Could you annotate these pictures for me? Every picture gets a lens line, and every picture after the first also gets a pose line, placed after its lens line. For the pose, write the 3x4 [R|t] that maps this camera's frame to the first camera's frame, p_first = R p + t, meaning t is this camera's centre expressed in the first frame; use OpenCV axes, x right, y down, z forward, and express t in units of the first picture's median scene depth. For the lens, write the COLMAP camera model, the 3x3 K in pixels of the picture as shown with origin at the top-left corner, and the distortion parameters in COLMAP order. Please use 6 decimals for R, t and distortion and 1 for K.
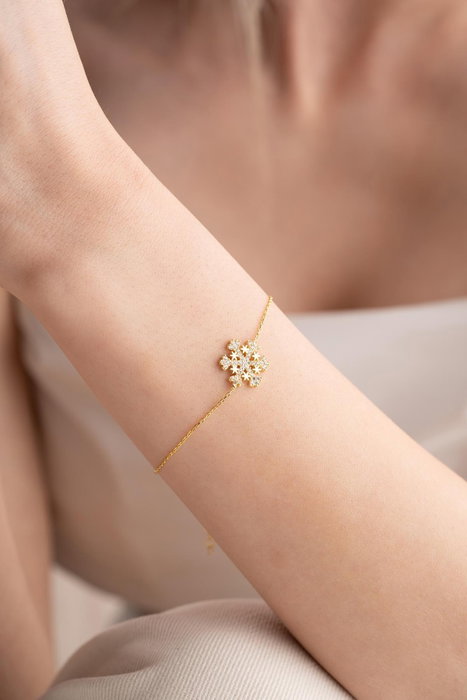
lens RADIAL K [[1811.4, 0, 233.5], [0, 1811.4, 350.0], [0, 0, 1]] dist [-0.576898, 5.093683]
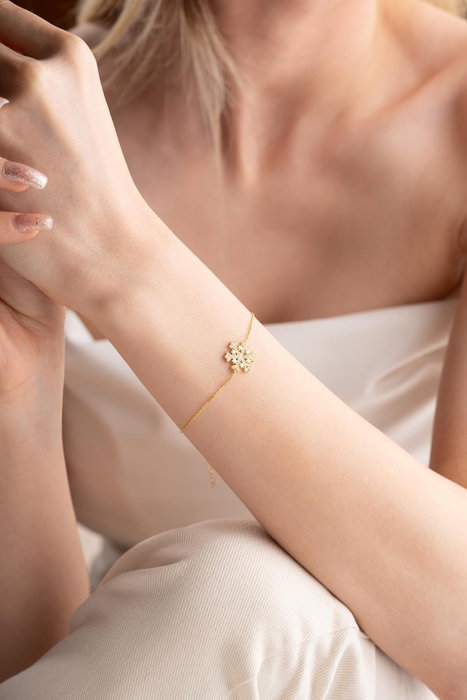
lens RADIAL K [[1811.4, 0, 233.5], [0, 1811.4, 350.0], [0, 0, 1]] dist [-0.576898, 5.093683]
pose [[0.996884, -0.029594, 0.073115, -0.112120], [0.030566, 0.999458, -0.012210, 0.020082], [-0.072714, 0.014407, 0.997249, -0.531157]]
